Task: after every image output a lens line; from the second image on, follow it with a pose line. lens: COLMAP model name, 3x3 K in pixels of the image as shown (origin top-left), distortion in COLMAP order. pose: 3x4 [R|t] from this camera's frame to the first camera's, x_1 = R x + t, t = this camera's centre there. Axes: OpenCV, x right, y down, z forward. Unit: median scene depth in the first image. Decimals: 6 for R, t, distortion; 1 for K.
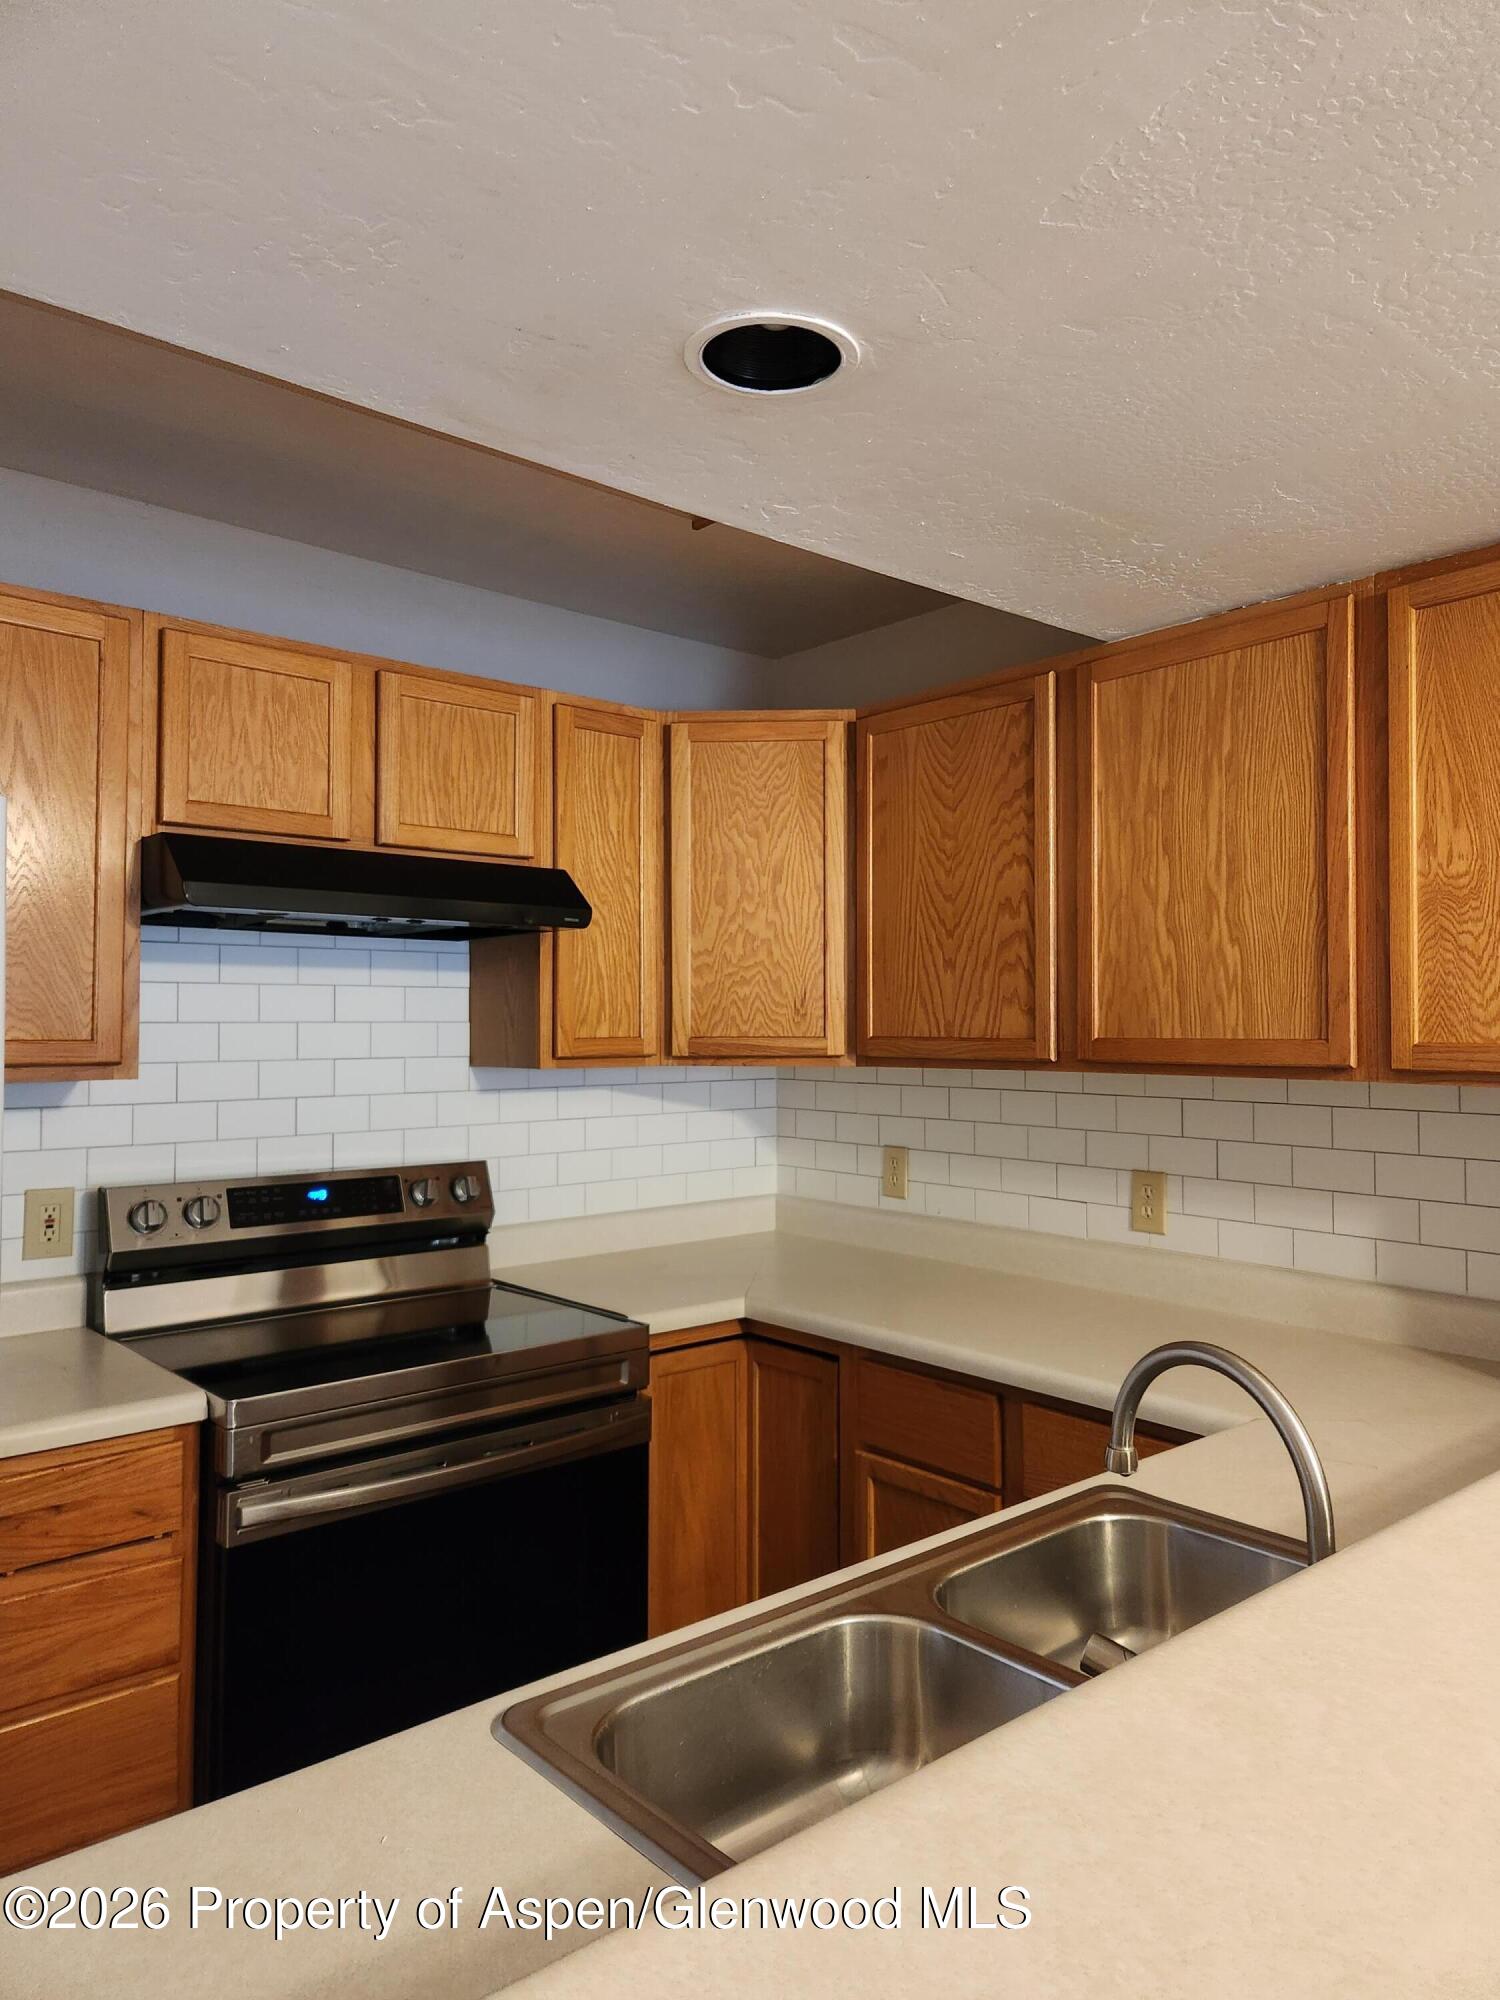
lens RADIAL K [[1339.5, 0, 750.0], [0, 1339.5, 1000.0], [0, 0, 1]] dist [0.050219, -0.002580]
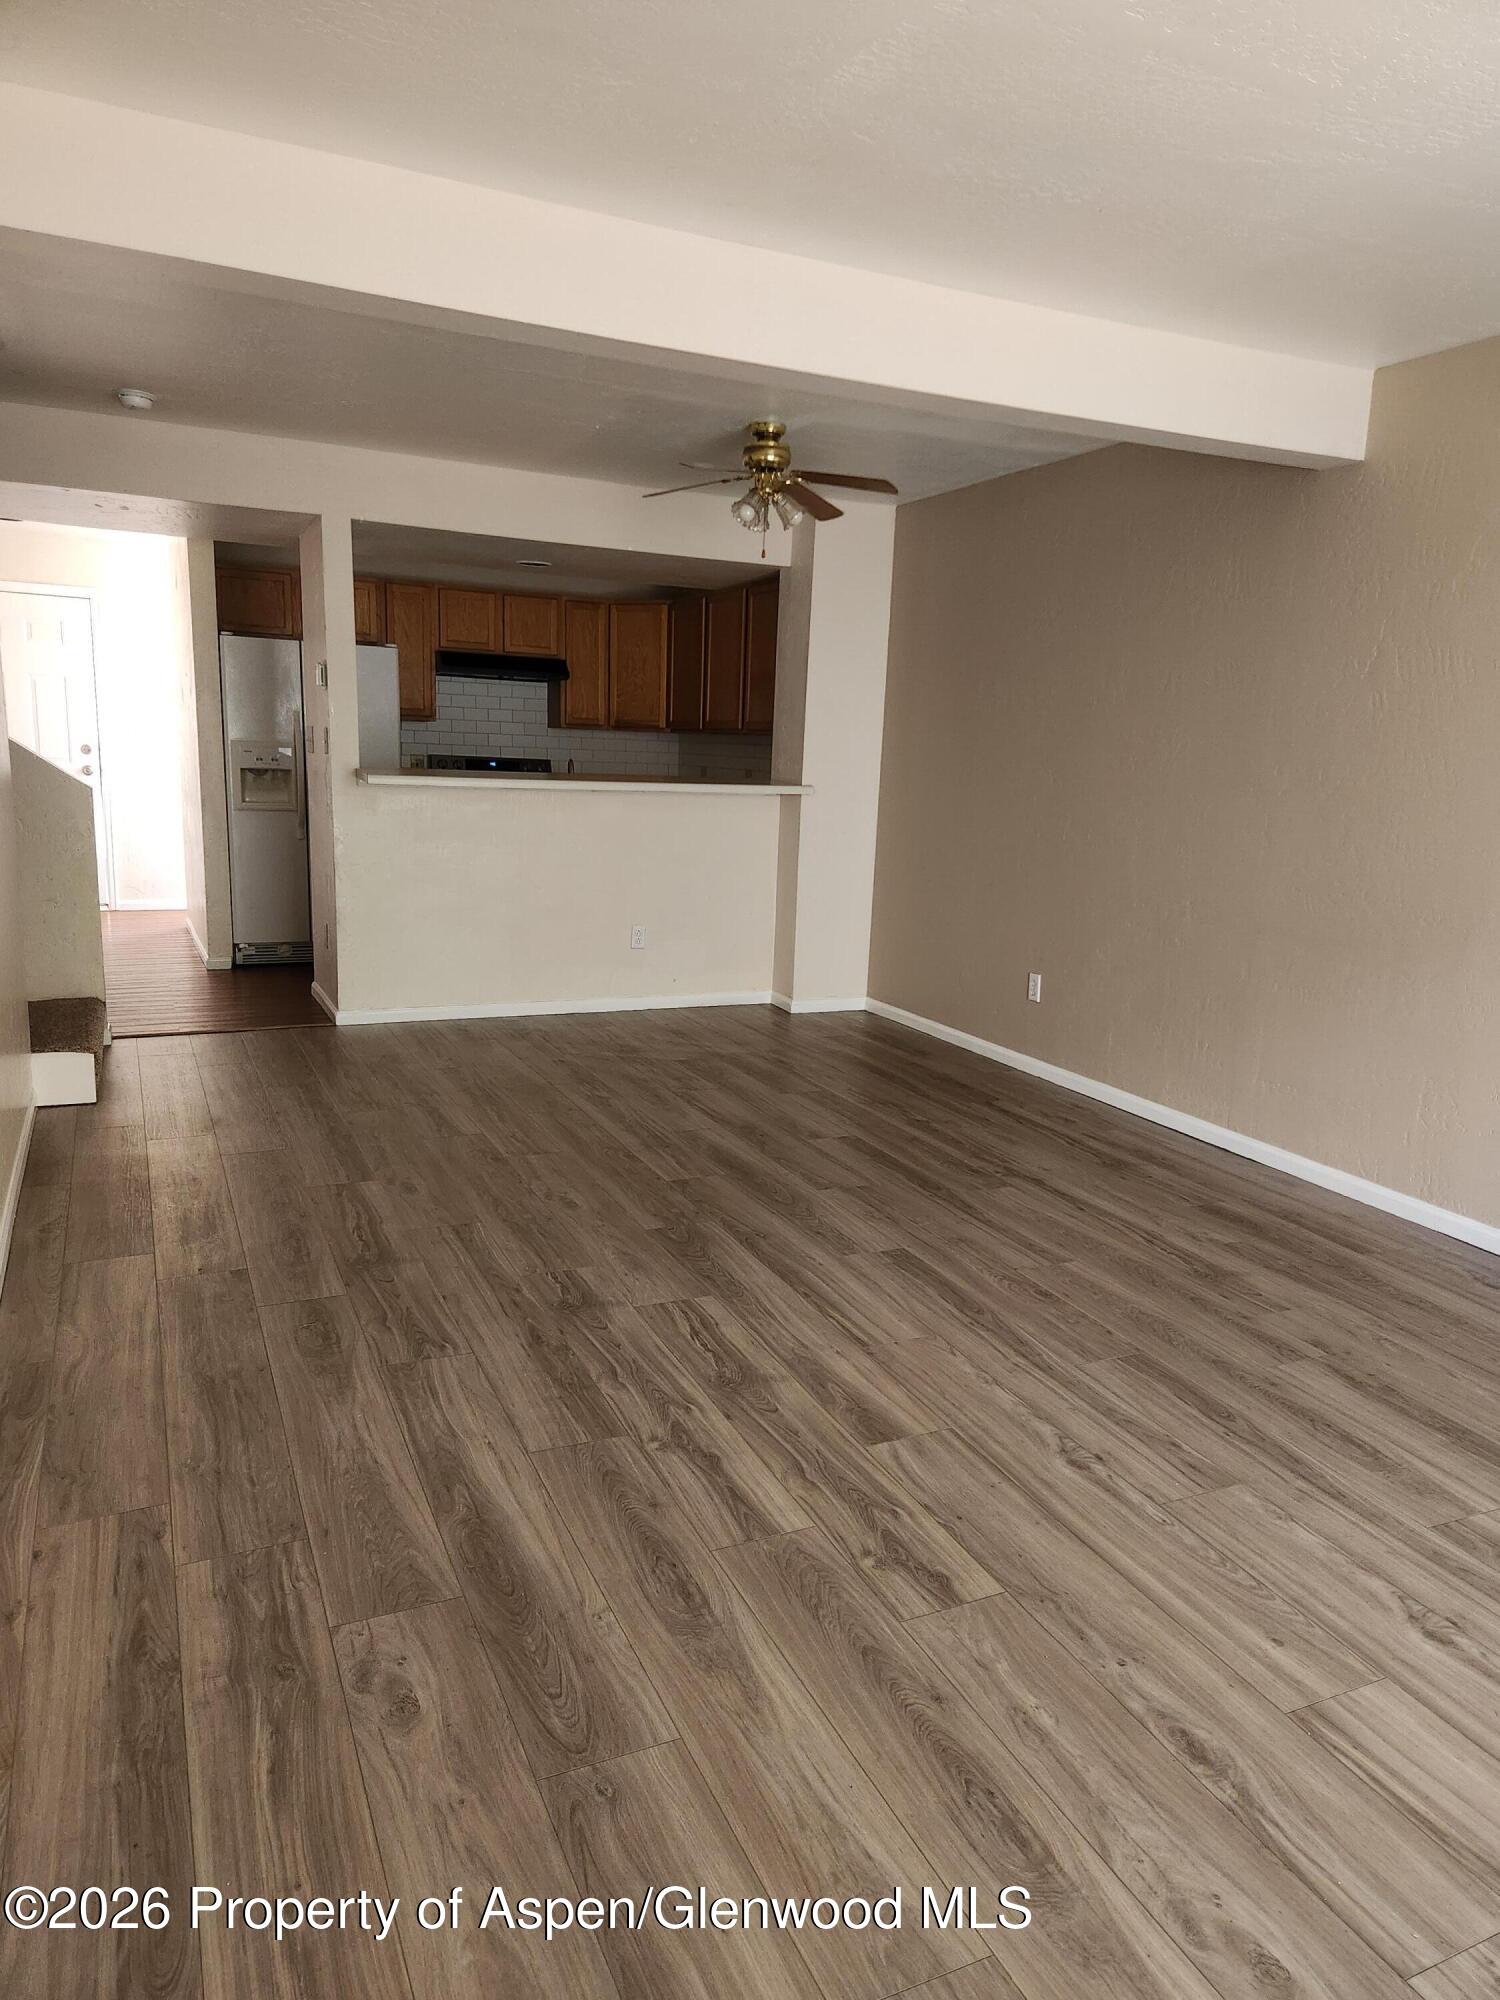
lens RADIAL K [[1339.5, 0, 750.0], [0, 1339.5, 1000.0], [0, 0, 1]] dist [0.050219, -0.002580]
pose [[0.958187, 0.090152, -0.271571, 1.179468], [-0.033054, 0.977591, 0.207902, 0.009176], [0.284229, -0.190232, 0.939694, -1.925331]]
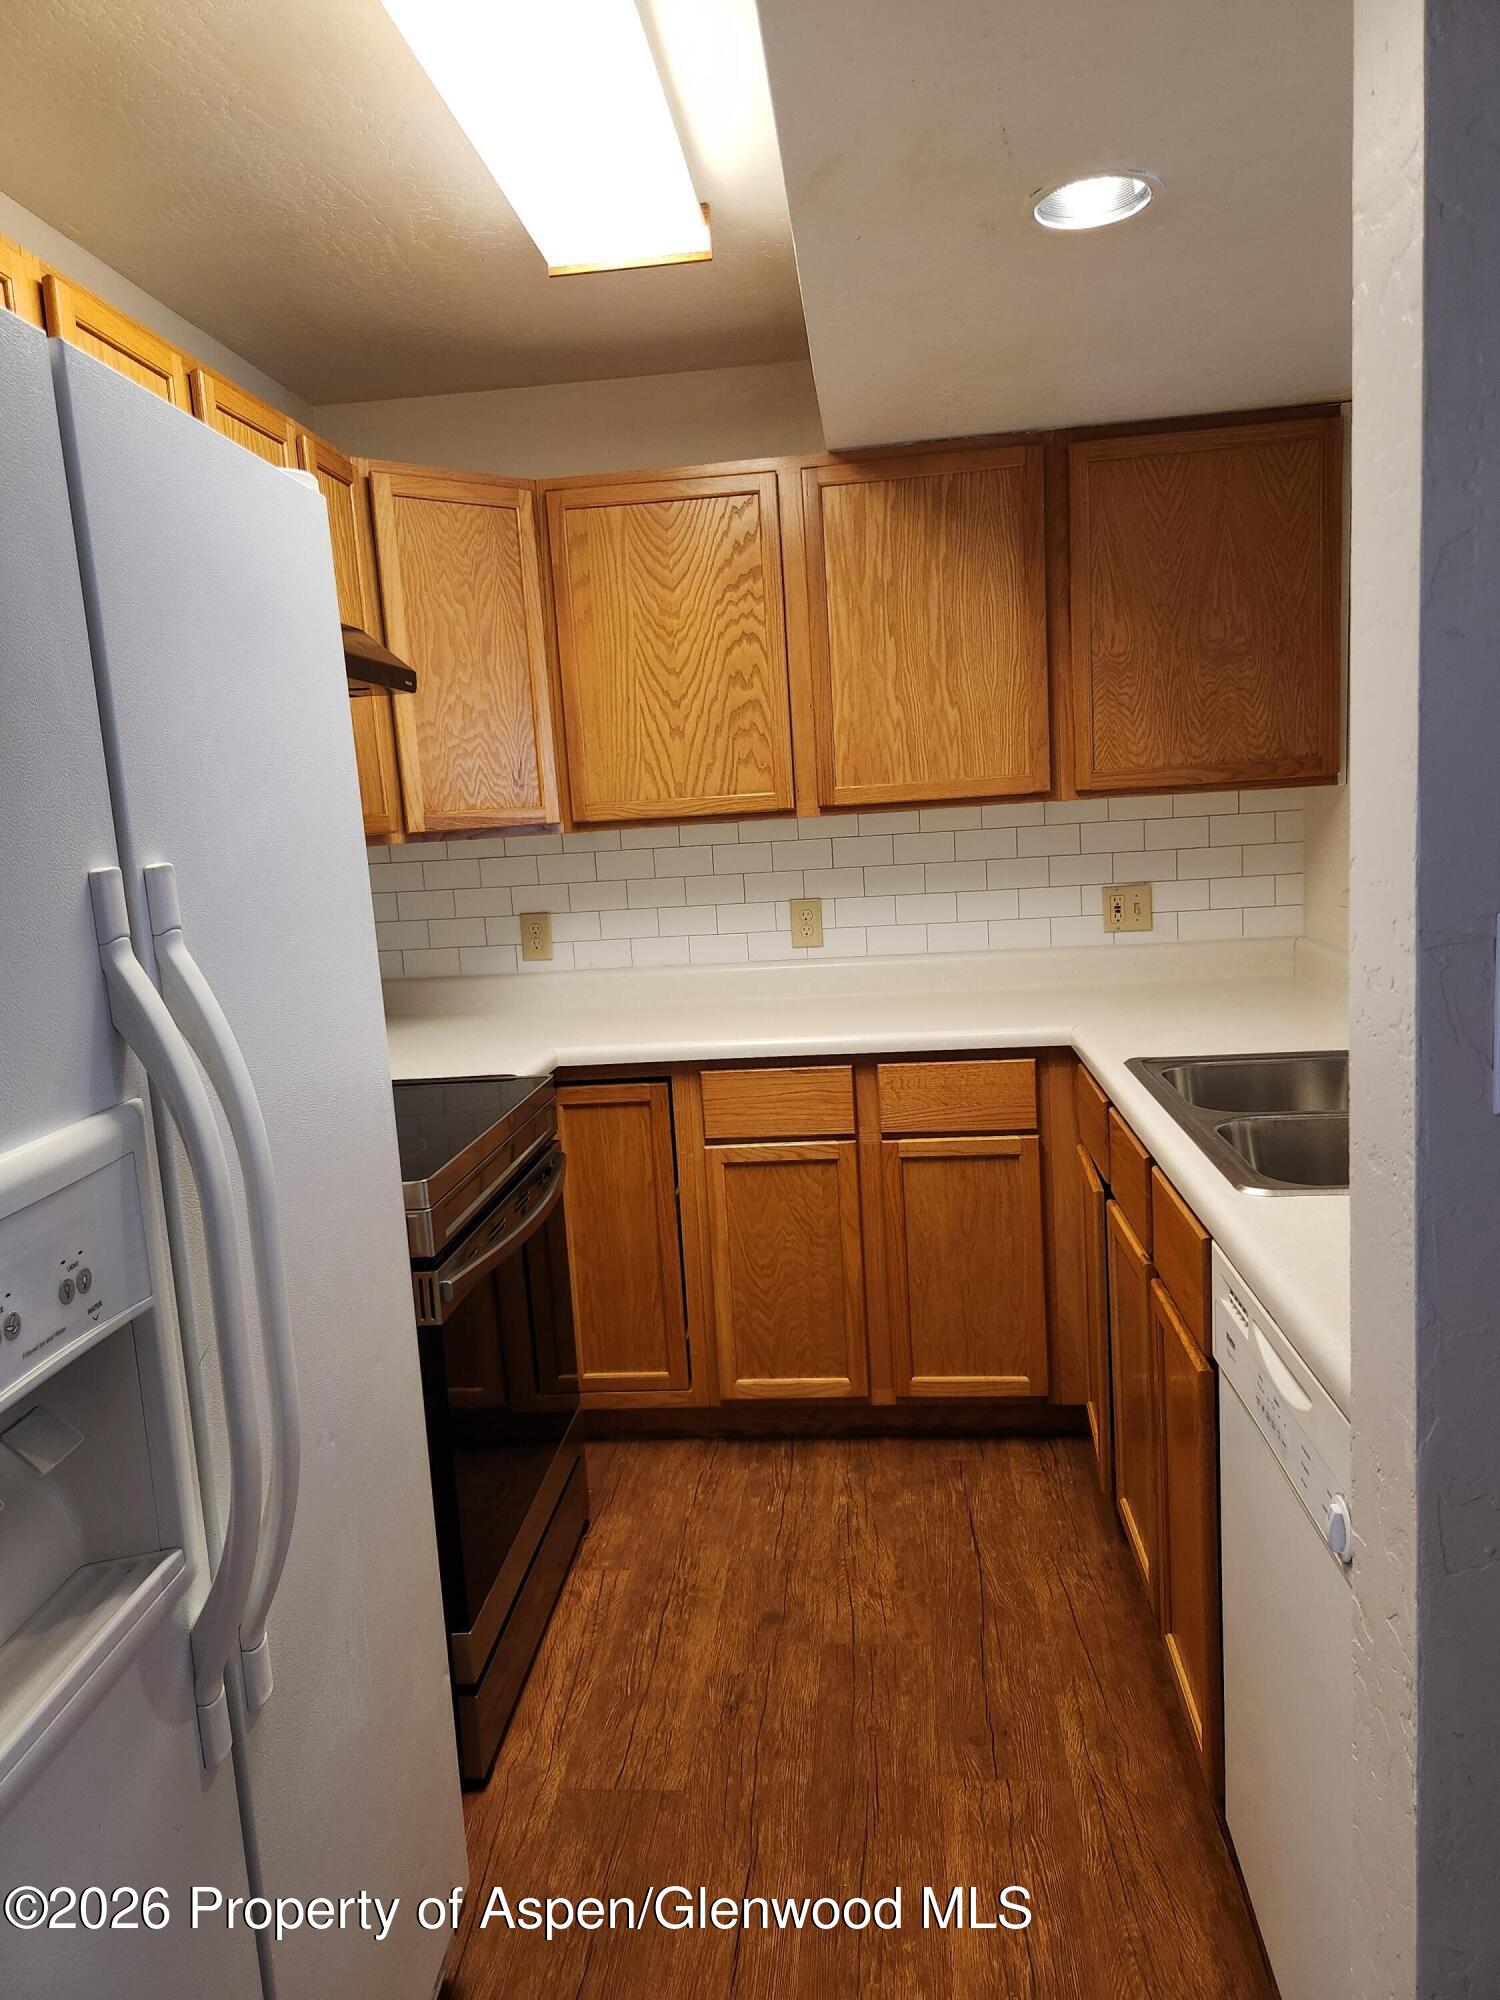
lens RADIAL K [[1318.3, 0, 750.0], [0, 1318.3, 1000.0], [0, 0, 1]] dist [0.061260, -0.000713]
pose [[0.728181, -0.142846, 0.670334, -0.598527], [0.048882, 0.986373, 0.157093, 0.024685], [-0.683640, -0.081625, 0.725241, 0.136009]]
